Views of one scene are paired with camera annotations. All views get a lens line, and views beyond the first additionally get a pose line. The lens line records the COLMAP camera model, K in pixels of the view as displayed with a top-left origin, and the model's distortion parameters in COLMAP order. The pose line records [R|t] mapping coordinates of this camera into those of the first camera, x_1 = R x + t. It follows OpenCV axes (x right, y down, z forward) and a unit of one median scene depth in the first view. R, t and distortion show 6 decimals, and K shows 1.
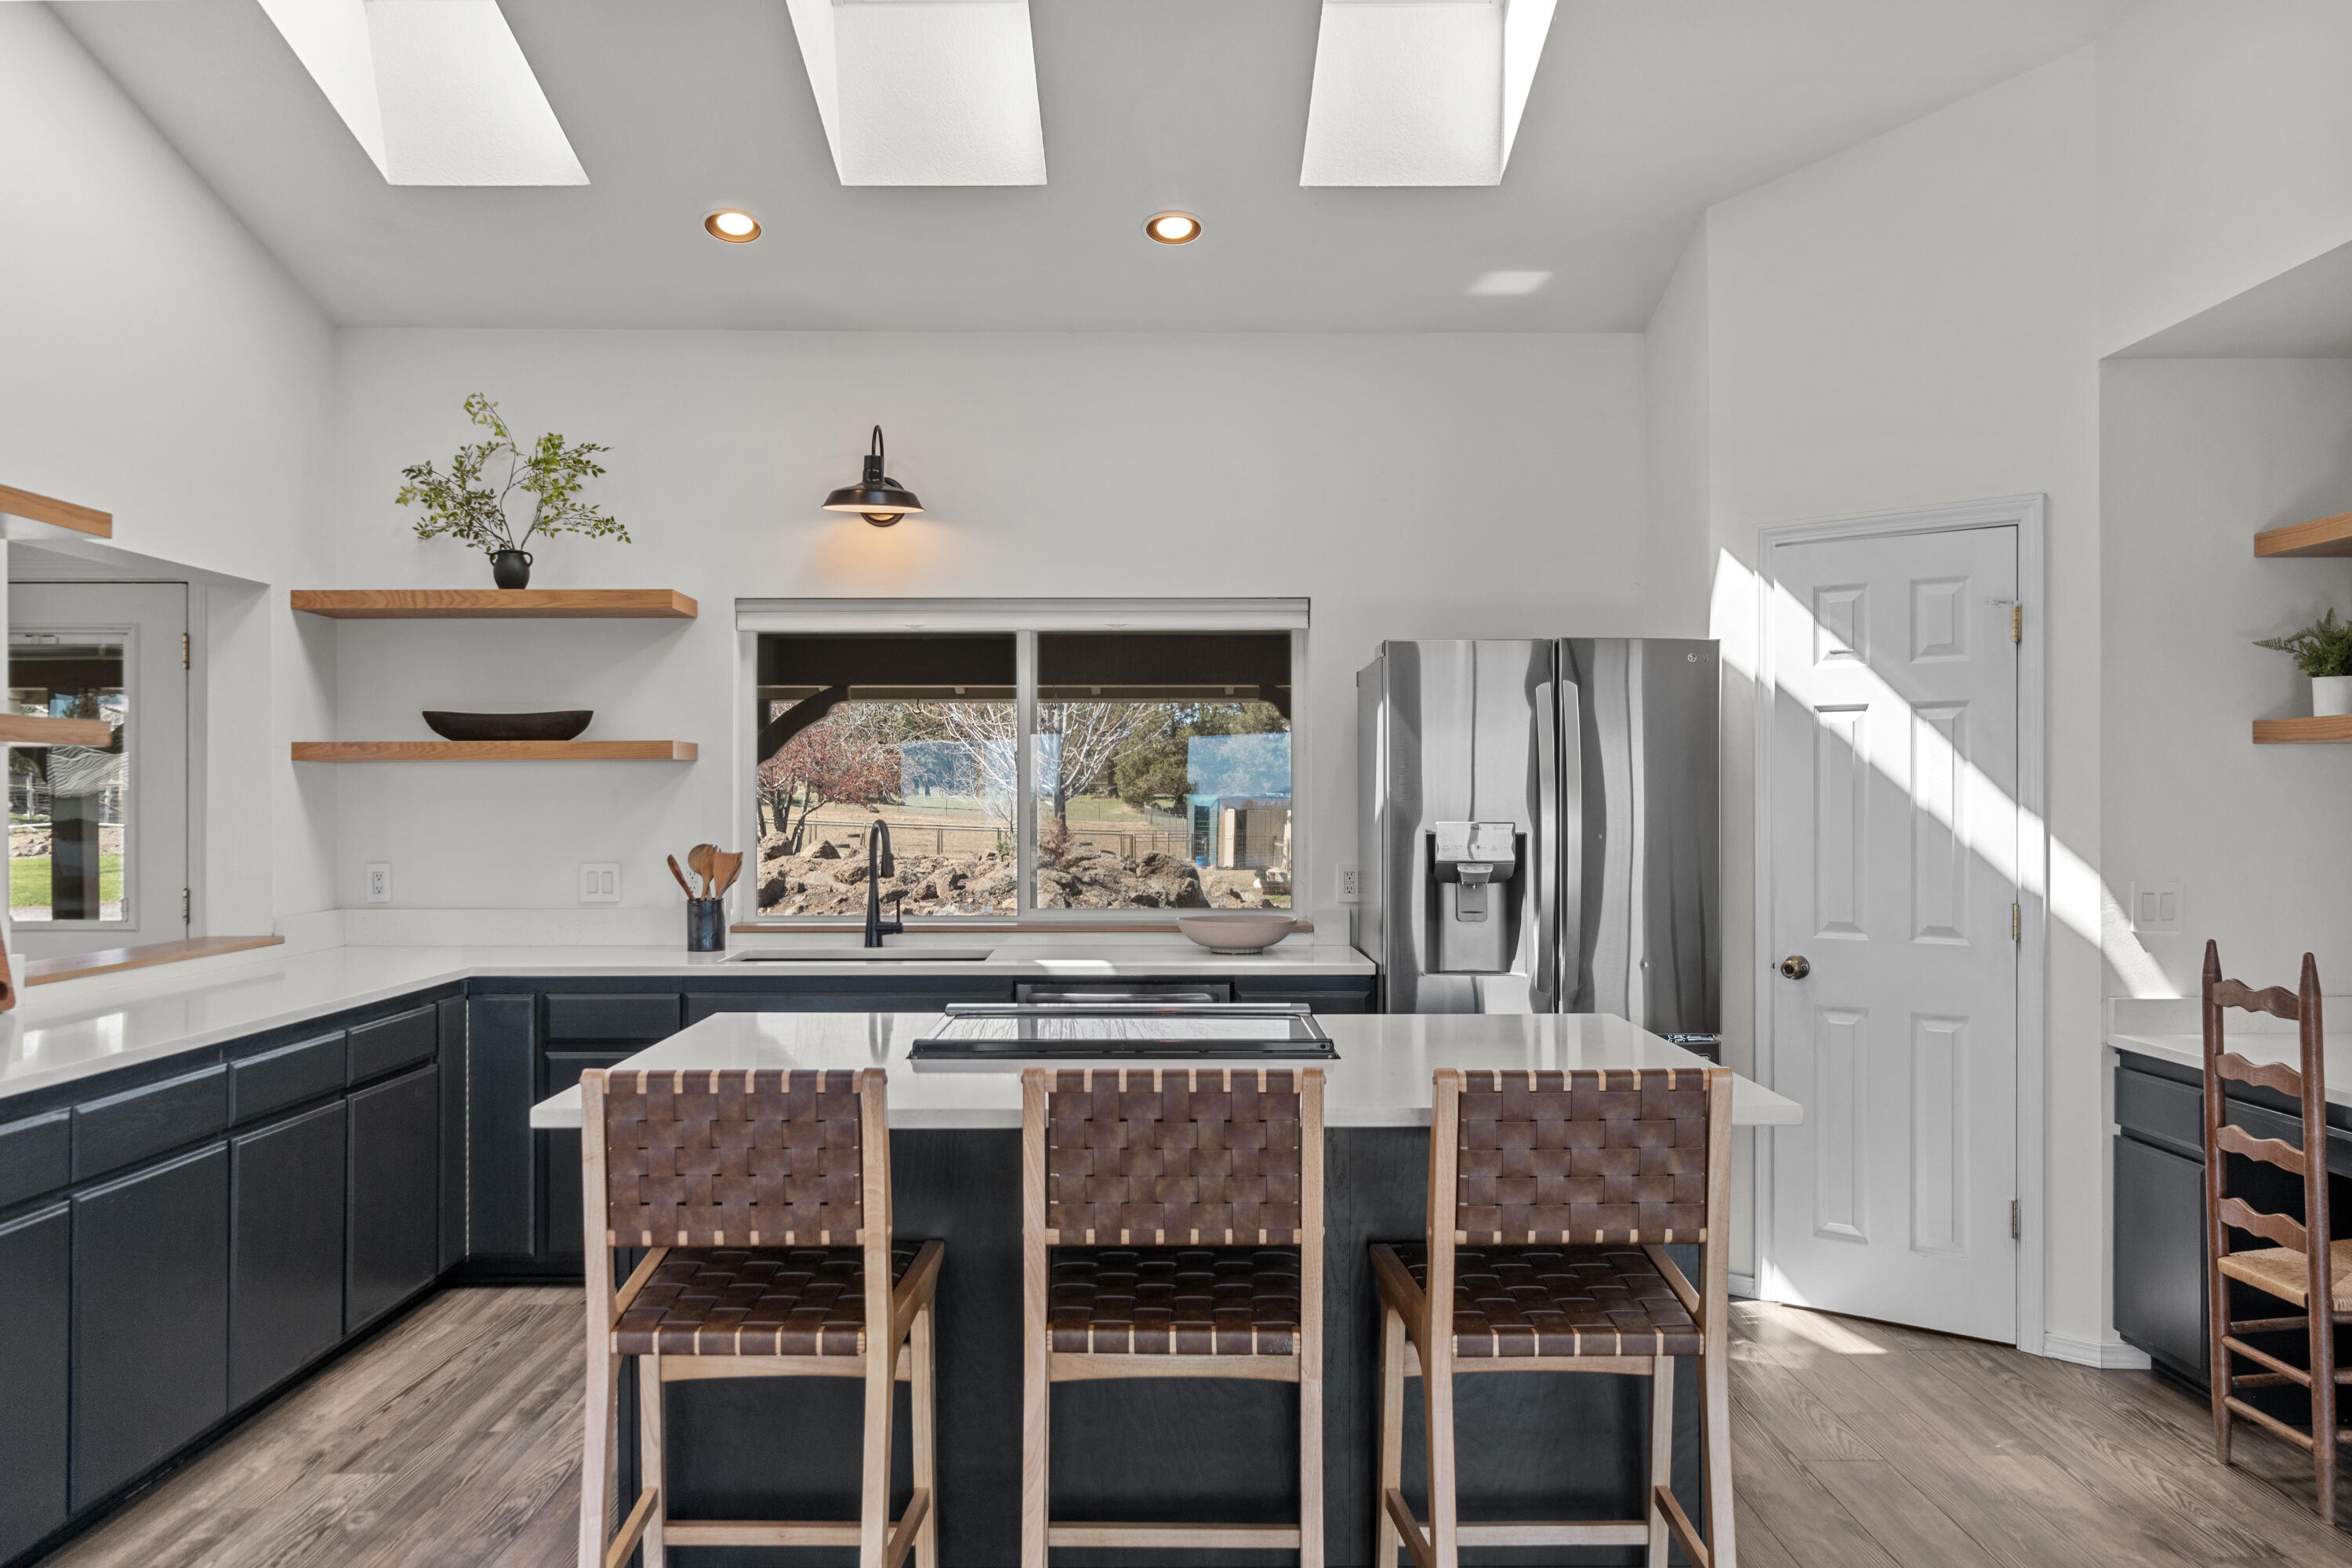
lens RADIAL K [[1808.5, 0, 1190.9], [0, 1808.5, 797.2], [0, 0, 1]] dist [-0.008514, 0.012061]
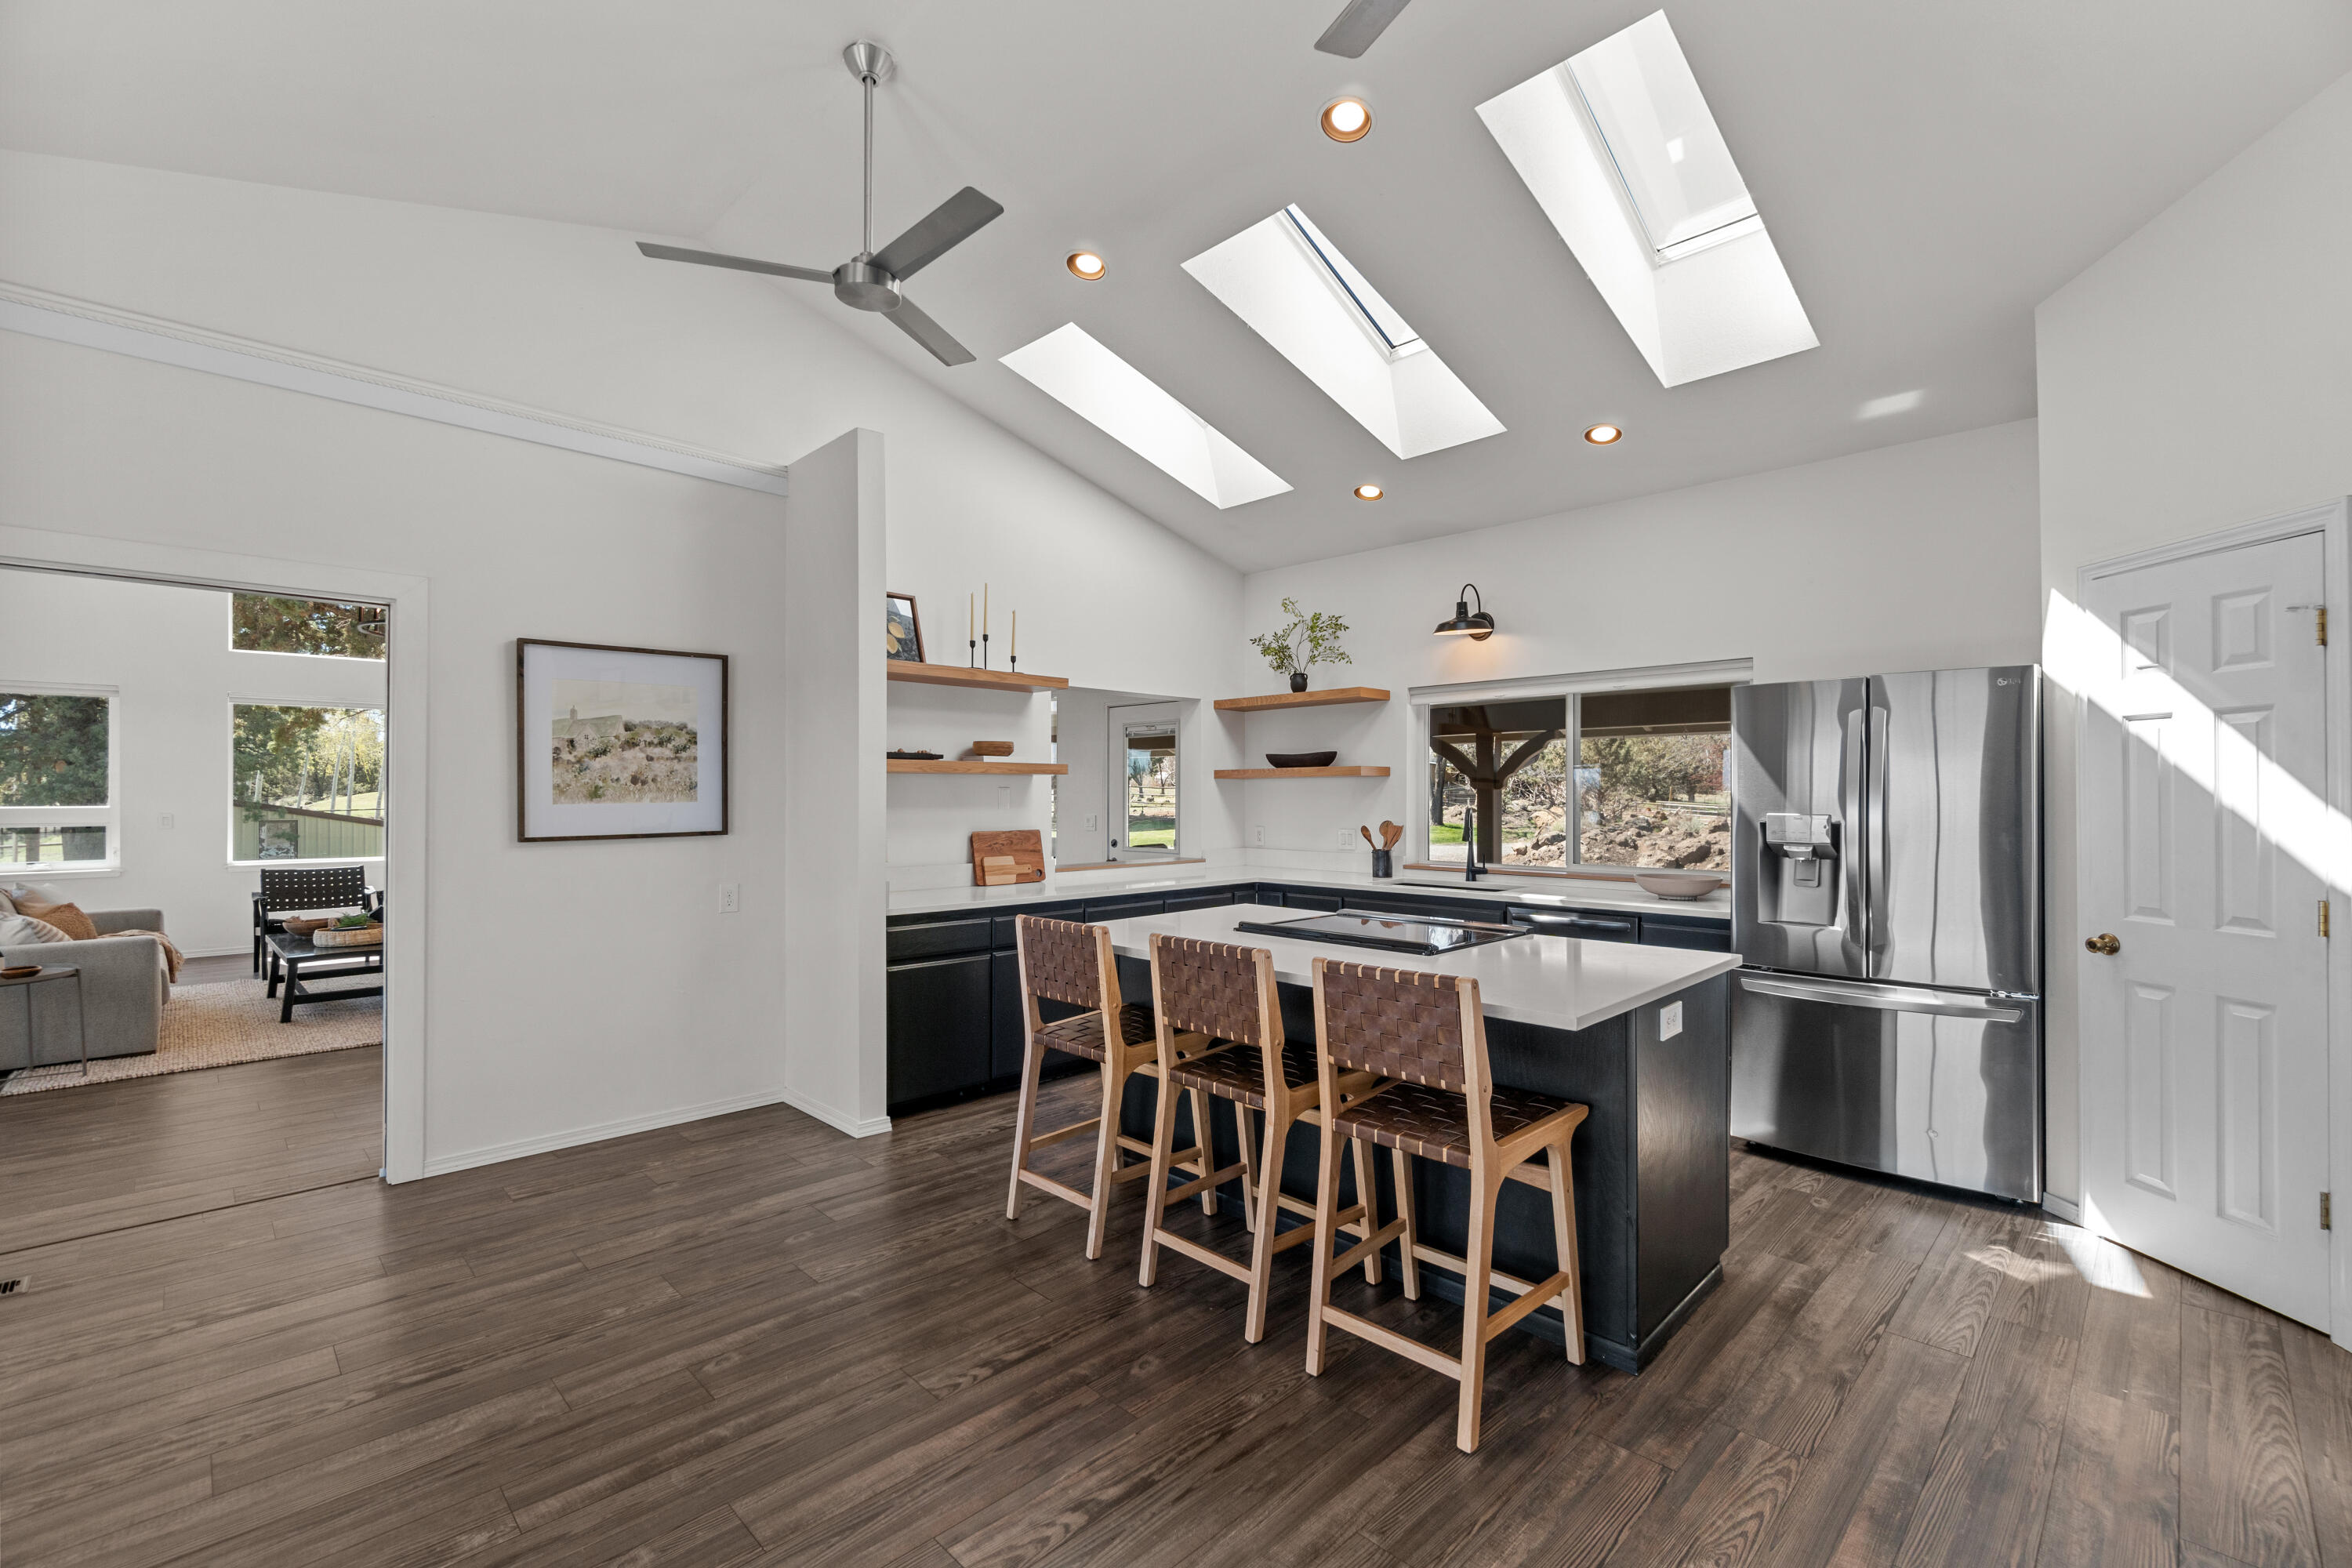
lens RADIAL K [[1013.7, 0, 1177.8], [0, 1013.7, 788.9], [0, 0, 1]] dist [-0.005797, 0.000862]
pose [[0.697114, -0.004265, -0.716948, 0.387522], [-0.000066, 0.999982, -0.006012, -0.000768], [0.716961, 0.004238, 0.697101, 0.129660]]
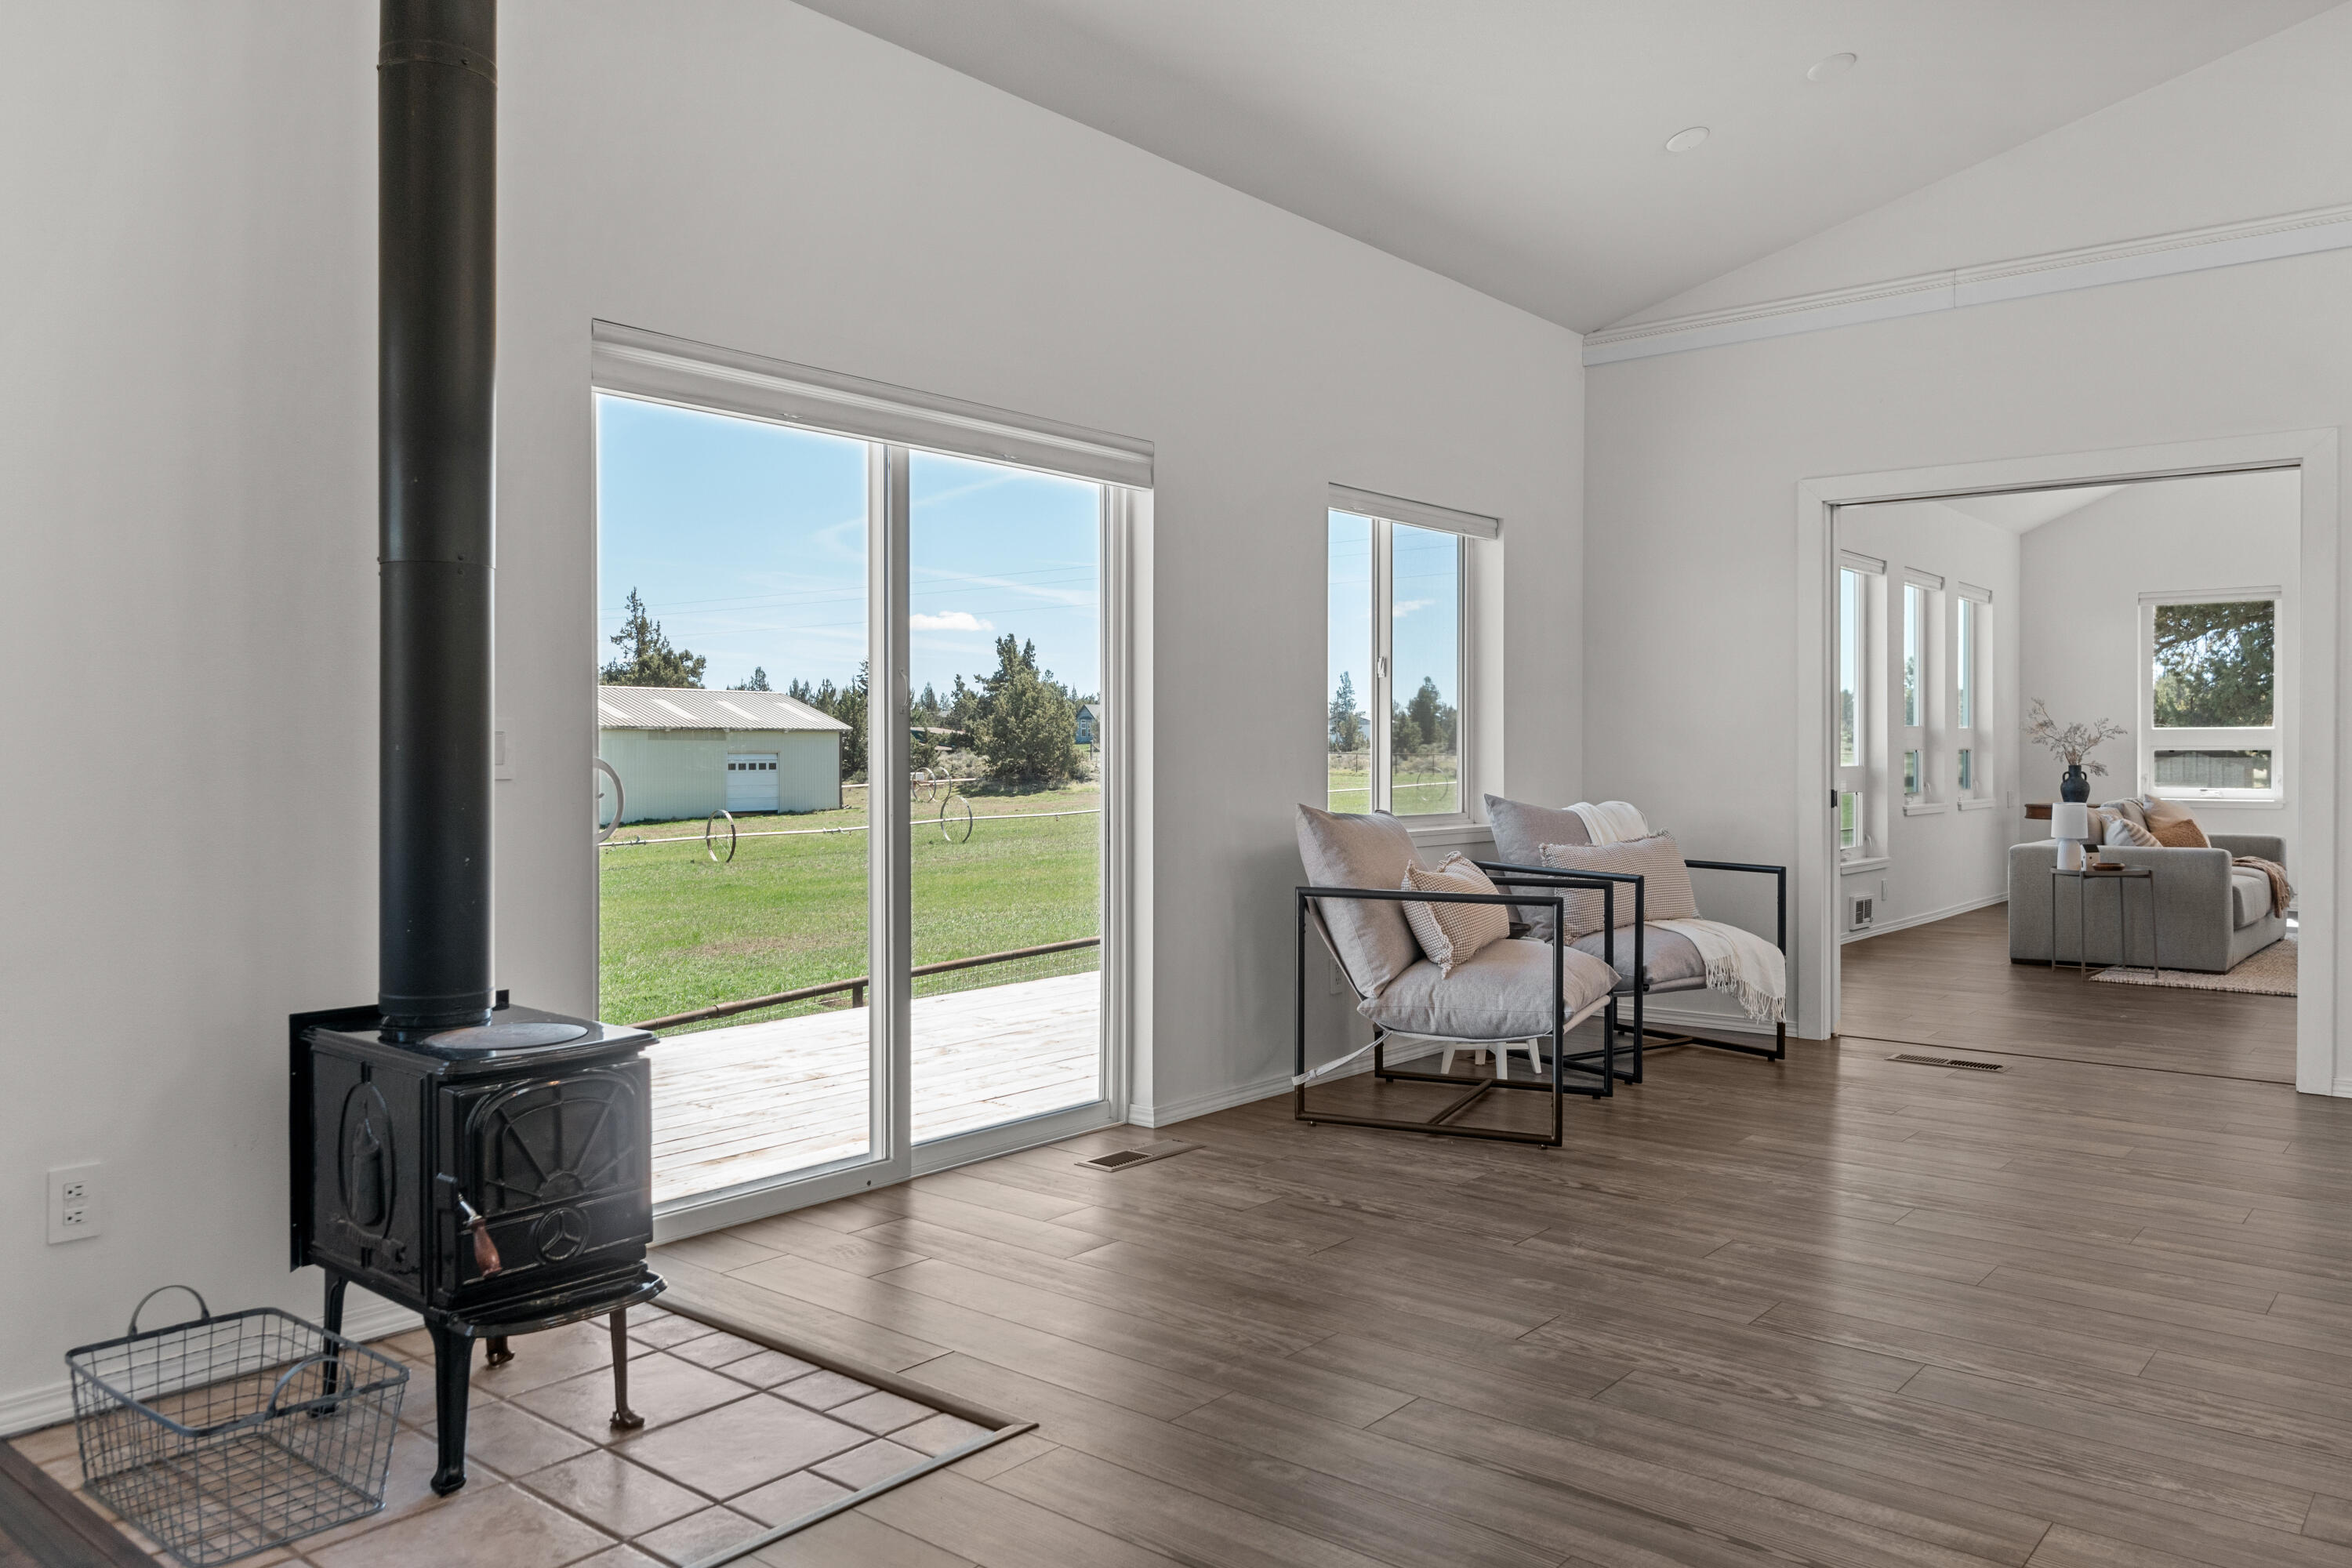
lens RADIAL K [[1687.8, 0, 1176.1], [0, 1687.8, 772.8], [0, 0, 1]] dist [-0.009671, 0.001037]
pose [[-0.649463, 0.009977, -0.760328, 0.815874], [-0.000048, 0.999913, 0.013162, 0.053762], [0.760394, 0.008585, -0.649406, 0.397581]]
